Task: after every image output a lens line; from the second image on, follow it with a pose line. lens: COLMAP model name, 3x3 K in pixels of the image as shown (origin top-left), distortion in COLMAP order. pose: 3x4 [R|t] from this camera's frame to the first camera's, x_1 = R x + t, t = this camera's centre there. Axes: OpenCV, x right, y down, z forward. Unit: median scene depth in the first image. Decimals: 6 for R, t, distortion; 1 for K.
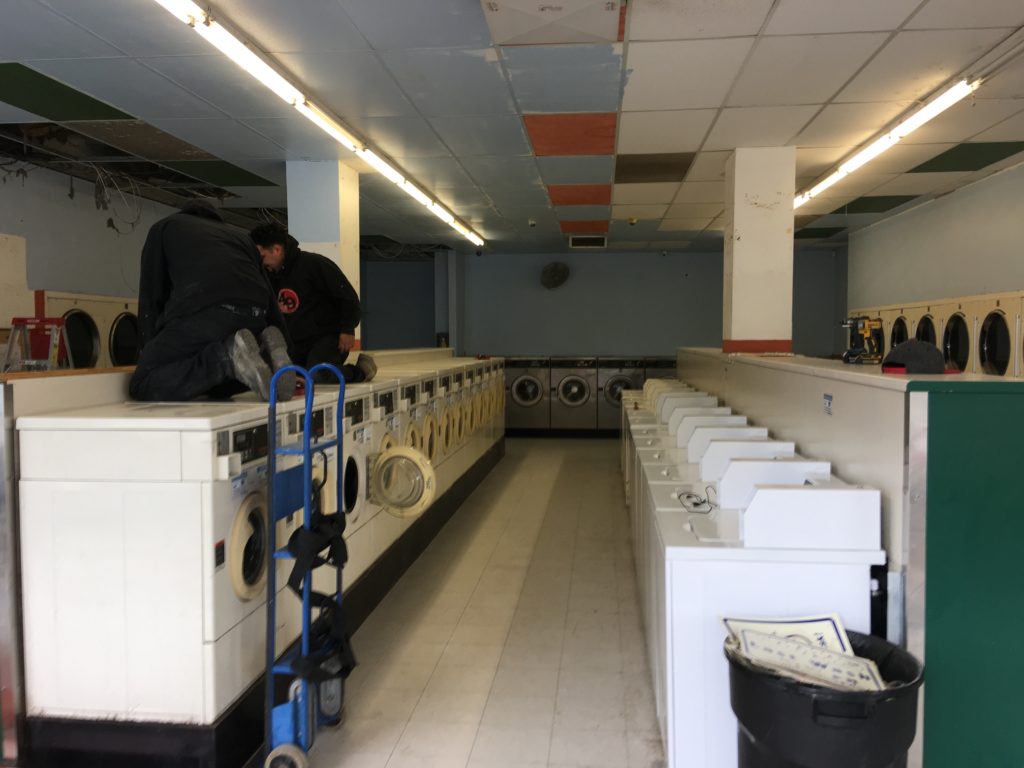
lens RADIAL K [[877.8, 0, 519.6], [0, 877.8, 381.7], [0, 0, 1]] dist [0.119341, -0.178831]
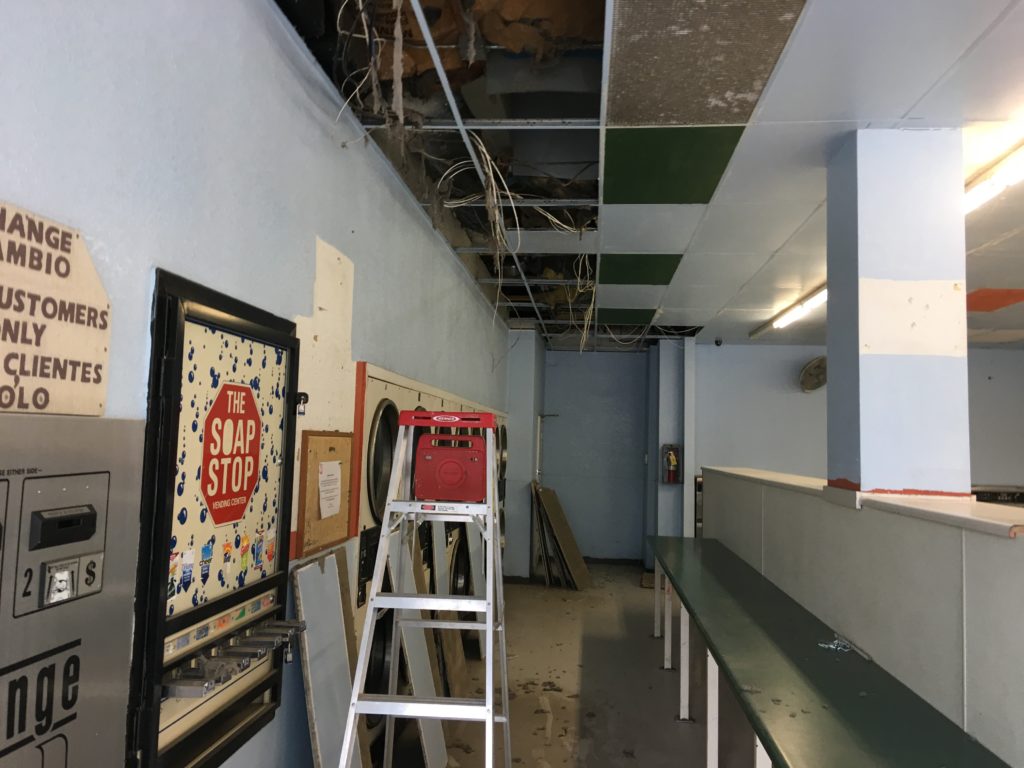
lens RADIAL K [[877.8, 0, 517.1], [0, 877.8, 377.0], [0, 0, 1]] dist [0.119341, -0.178831]
pose [[0.999598, 0.027684, 0.006111, -0.486355], [-0.026696, 0.991692, -0.125831, -0.030623], [-0.009544, 0.125617, 0.992033, 0.512749]]
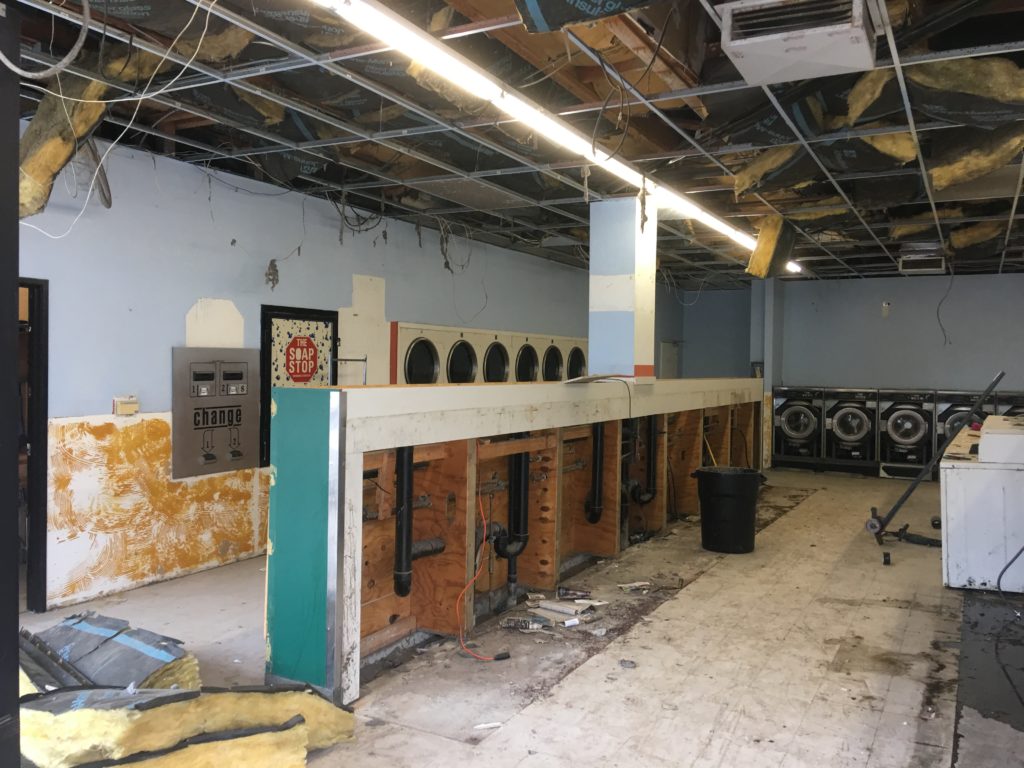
lens RADIAL K [[877.8, 0, 497.5], [0, 877.8, 381.7], [0, 0, 1]] dist [0.119341, -0.178831]
pose [[0.920698, 0.021611, -0.389677, 0.065355], [-0.034771, 0.999037, -0.026747, 0.007016], [0.388724, 0.038176, 0.920563, -0.046295]]
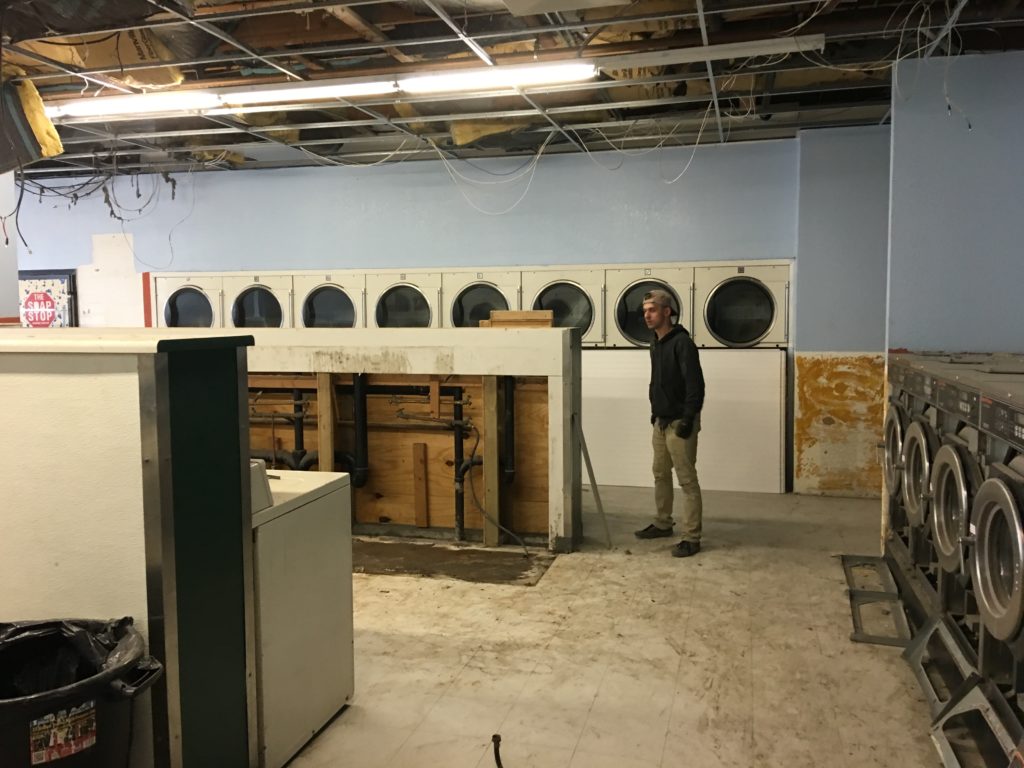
lens RADIAL K [[877.8, 0, 512.1], [0, 877.8, 389.1], [0, 0, 1]] dist [0.119341, -0.178831]
pose [[-0.197076, 0.078763, -0.977219, 0.673013], [-0.046464, 0.994897, 0.089558, -0.081352], [0.979287, 0.063055, -0.192411, 1.928581]]
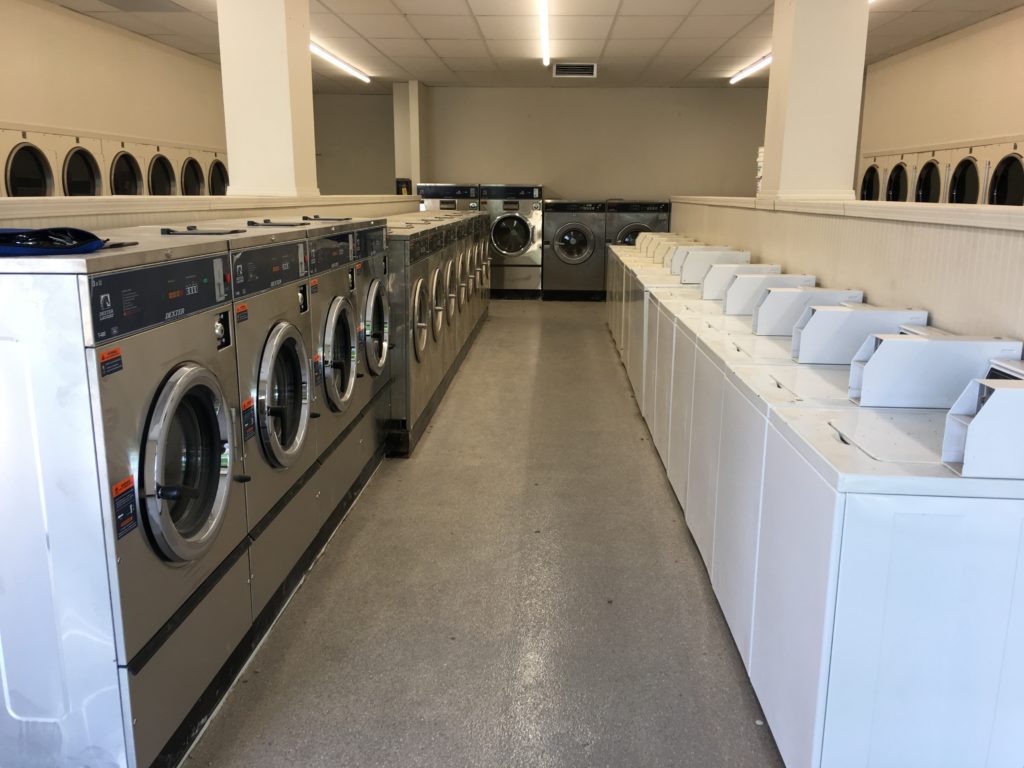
lens RADIAL K [[877.8, 0, 507.2], [0, 877.8, 386.7], [0, 0, 1]] dist [0.119341, -0.178831]
pose [[0.999101, -0.006346, 0.041905, -0.048627], [-0.000840, 0.985568, 0.169276, 0.001566], [-0.042375, -0.169160, 0.984677, 0.150567]]
